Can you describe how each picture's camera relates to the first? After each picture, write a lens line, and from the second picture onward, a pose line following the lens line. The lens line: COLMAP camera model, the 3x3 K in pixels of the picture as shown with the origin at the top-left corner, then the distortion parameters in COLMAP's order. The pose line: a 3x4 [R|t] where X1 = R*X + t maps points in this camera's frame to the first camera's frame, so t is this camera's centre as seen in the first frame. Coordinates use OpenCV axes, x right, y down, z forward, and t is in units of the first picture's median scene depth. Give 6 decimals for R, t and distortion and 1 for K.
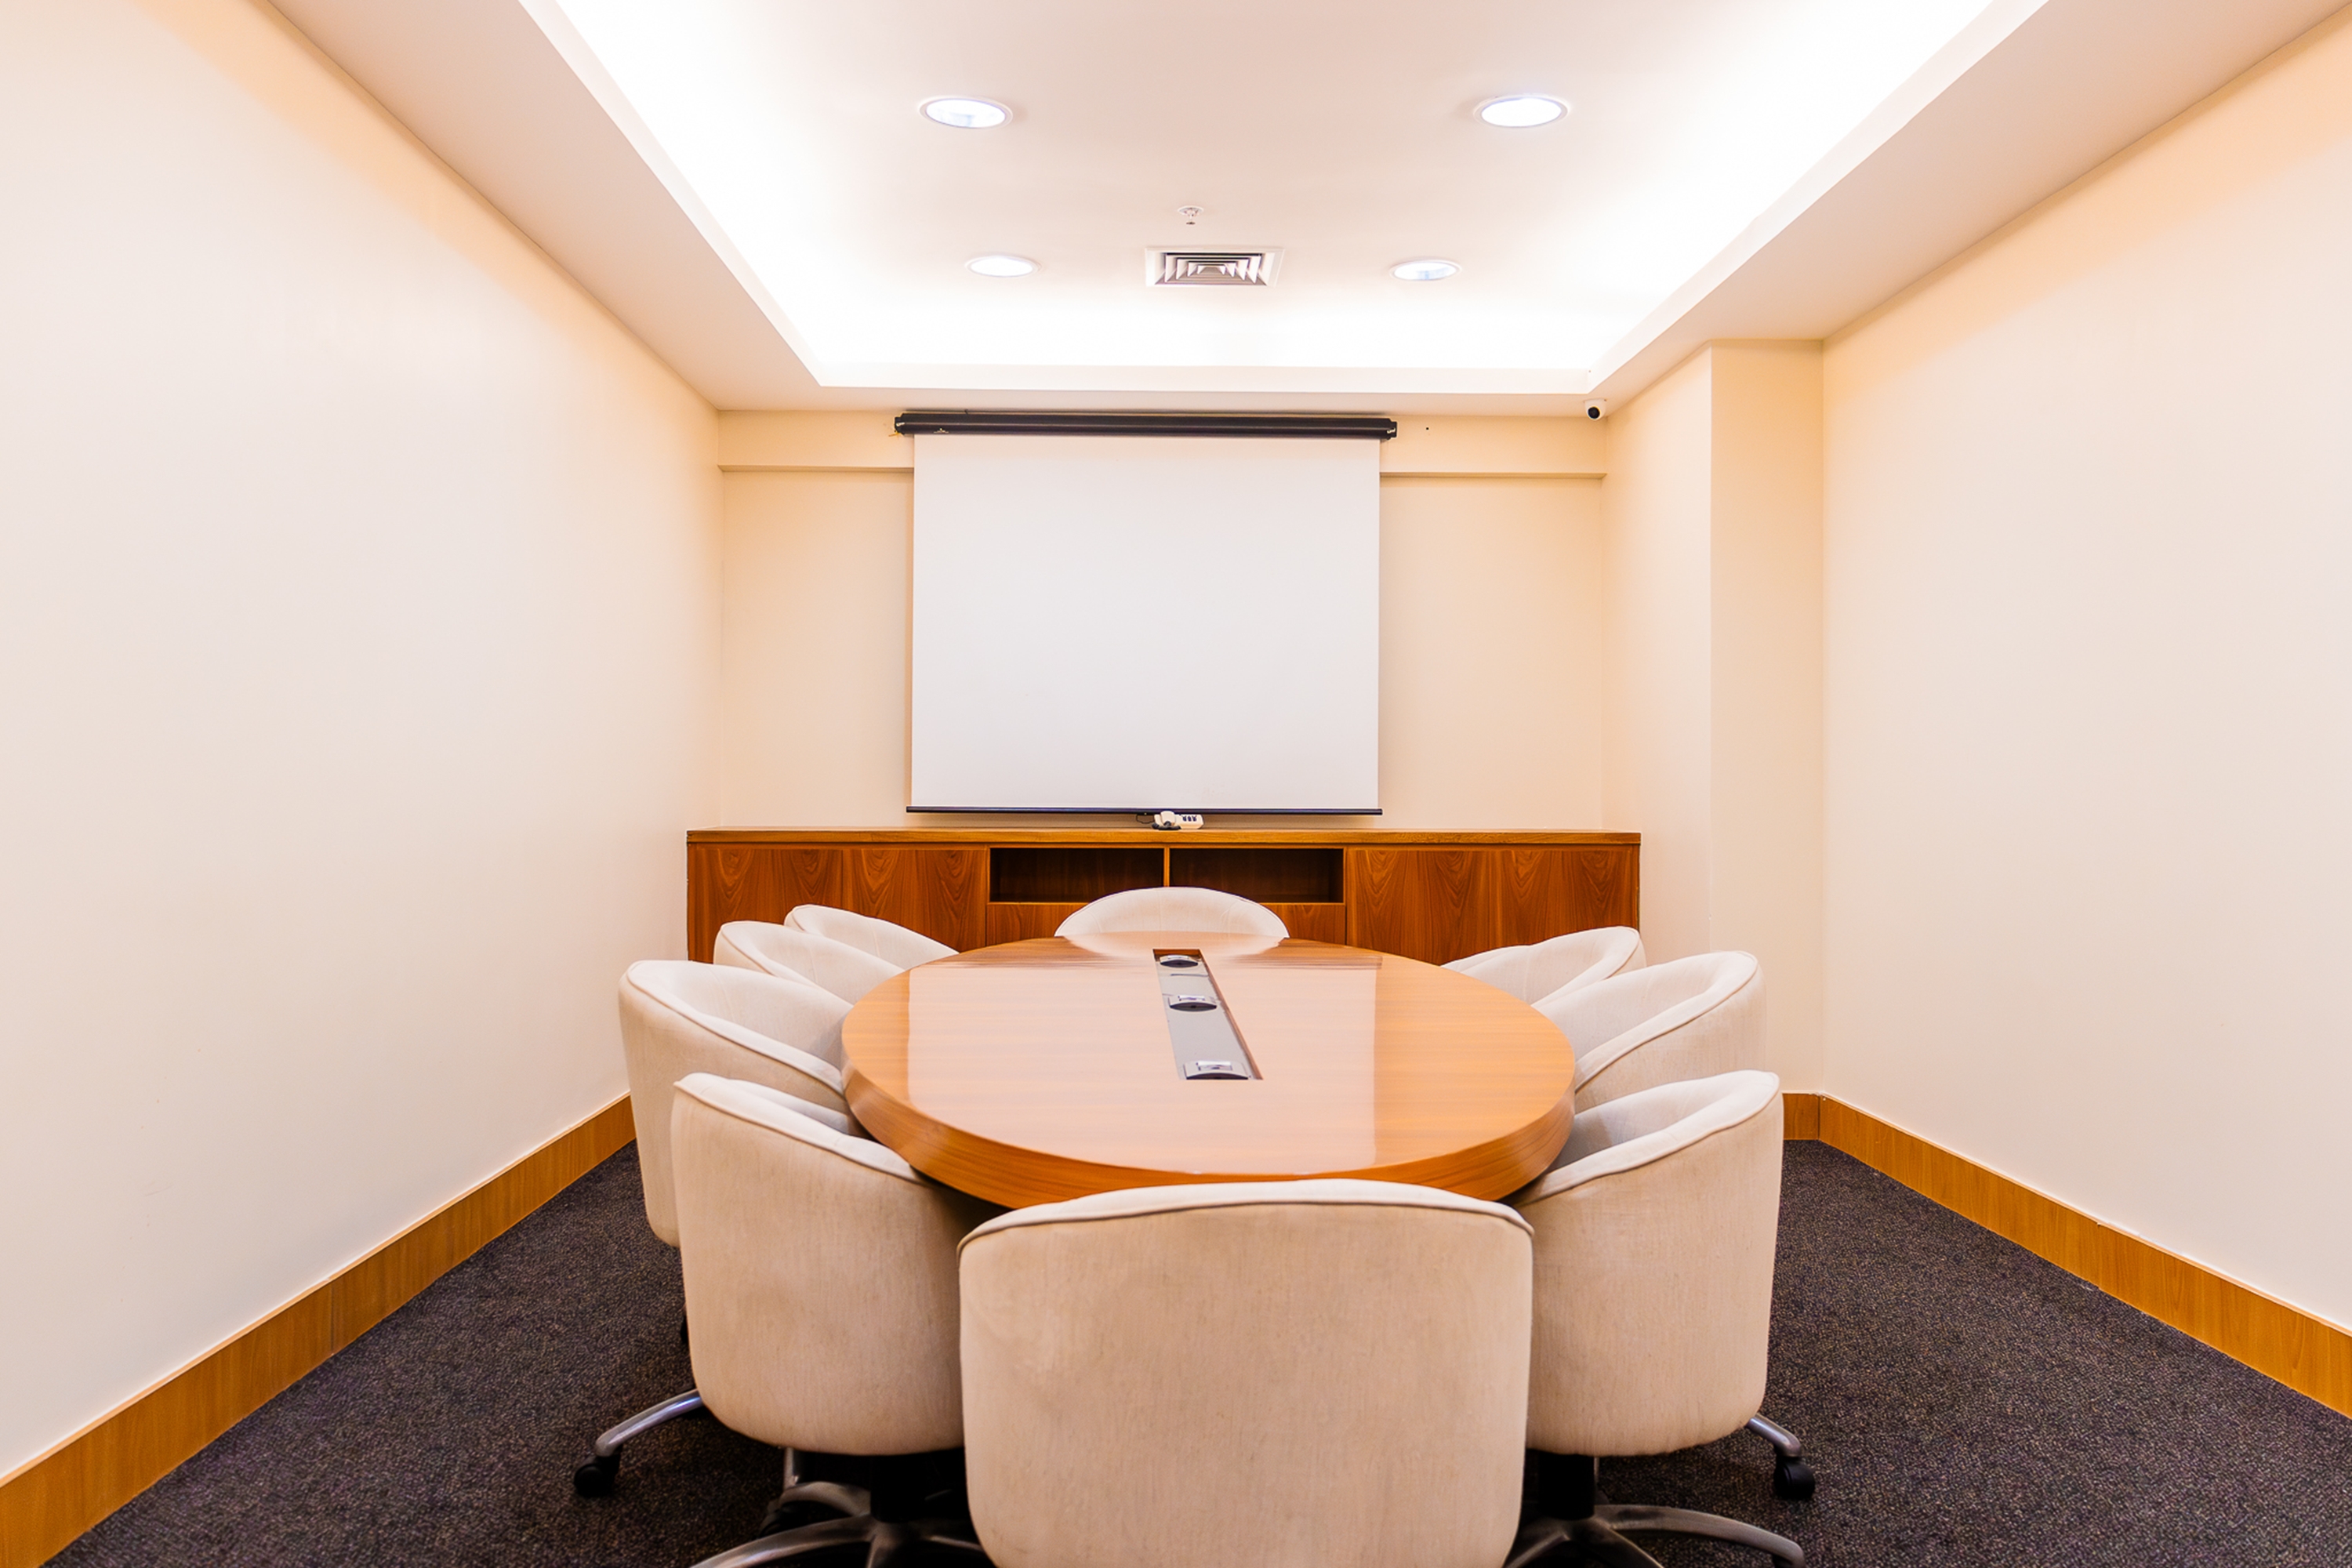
lens RADIAL K [[1898.6, 0, 1175.8], [0, 1898.6, 781.5], [0, 0, 1]] dist [-0.014246, 0.000469]
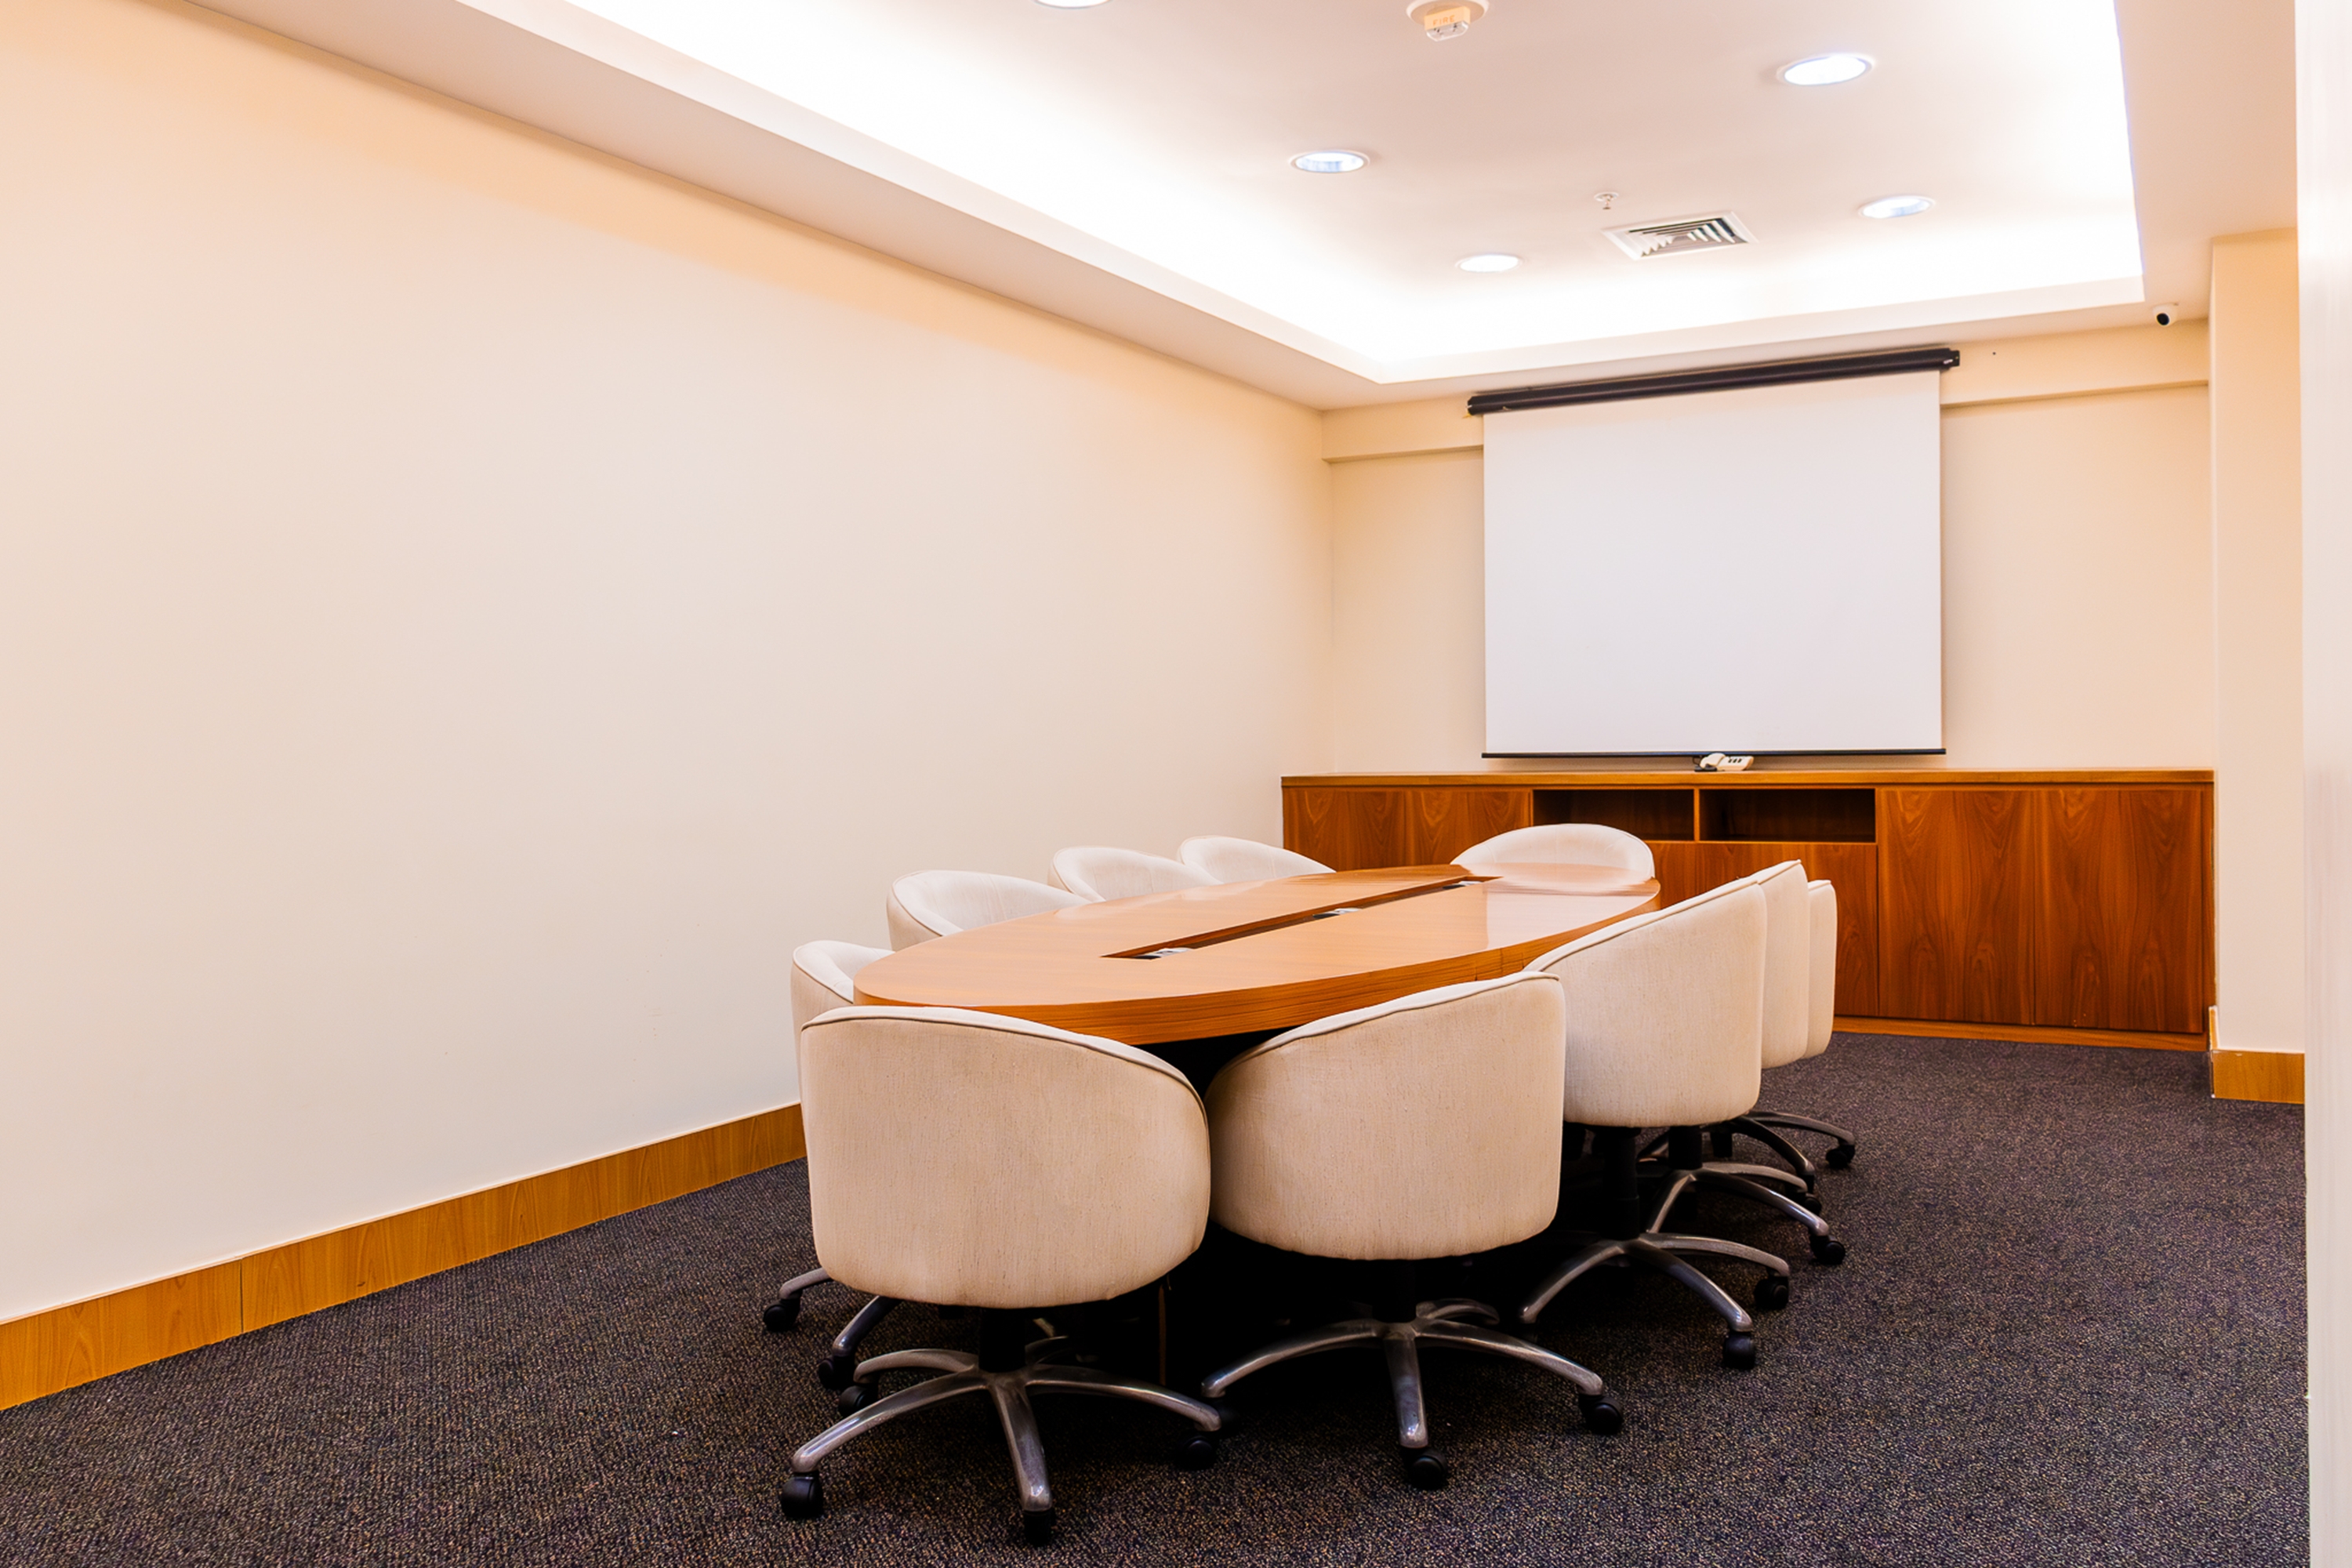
lens RADIAL K [[1898.6, 0, 1176.4], [0, 1898.6, 783.4], [0, 0, 1]] dist [-0.014246, 0.000469]
pose [[0.868638, -0.006221, -0.495409, 0.263297], [0.020700, 0.999504, 0.023743, 0.001058], [0.495015, -0.030879, 0.868335, -0.051624]]
